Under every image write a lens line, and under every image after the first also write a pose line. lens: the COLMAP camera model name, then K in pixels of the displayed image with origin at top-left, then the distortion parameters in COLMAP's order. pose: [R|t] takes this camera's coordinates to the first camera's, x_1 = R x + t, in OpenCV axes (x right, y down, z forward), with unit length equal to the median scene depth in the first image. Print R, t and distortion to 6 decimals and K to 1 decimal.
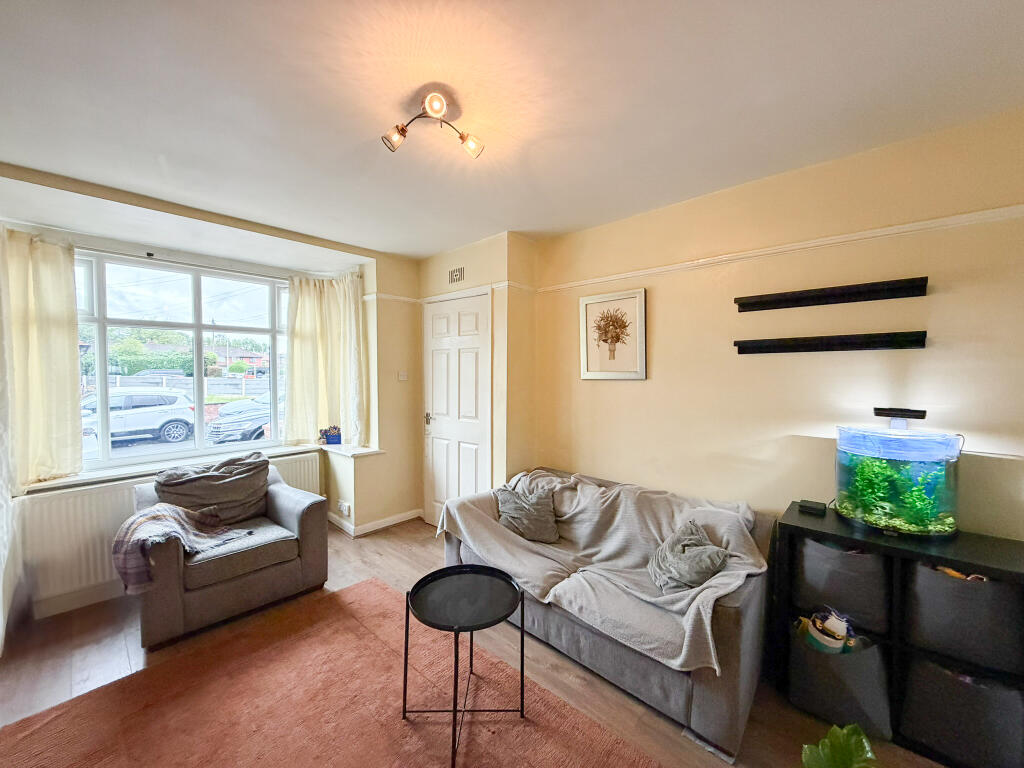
lens RADIAL K [[405.7, 0, 506.0], [0, 405.7, 383.3], [0, 0, 1]] dist [0.000421, -0.000008]
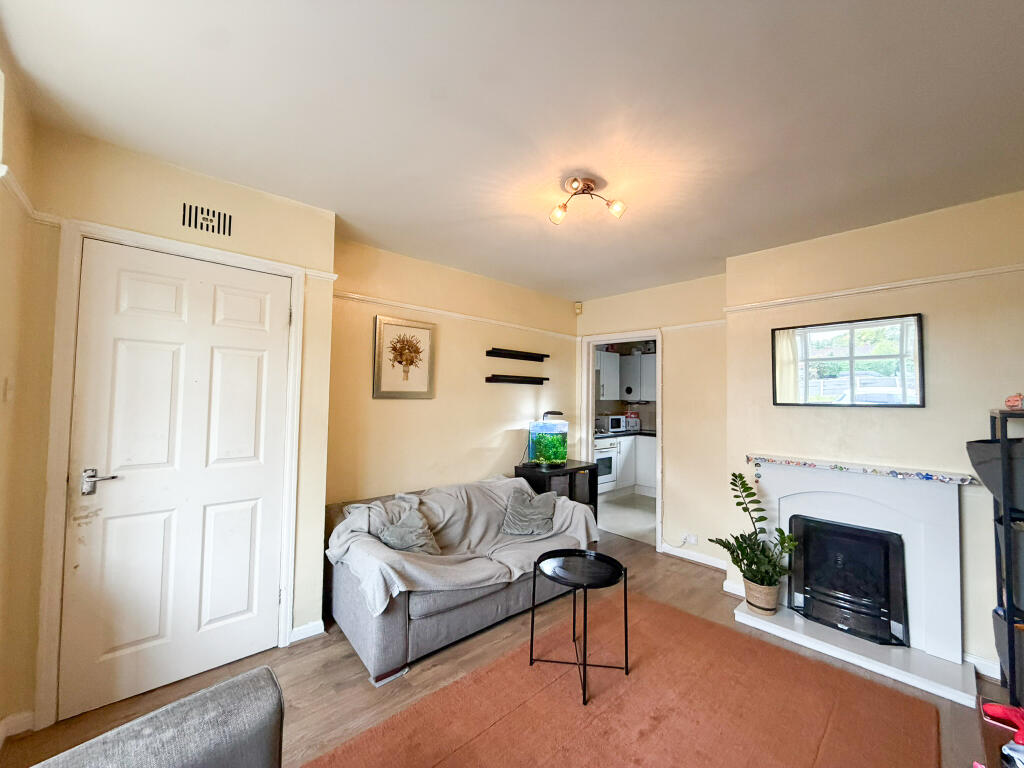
lens RADIAL K [[405.7, 0, 506.0], [0, 405.7, 383.3], [0, 0, 1]] dist [0.000421, -0.000008]
pose [[0.089077, 0.039497, 0.995241, -0.812476], [0.008542, 0.999146, -0.040416, -0.003483], [-0.995988, 0.012101, 0.088664, 0.641700]]
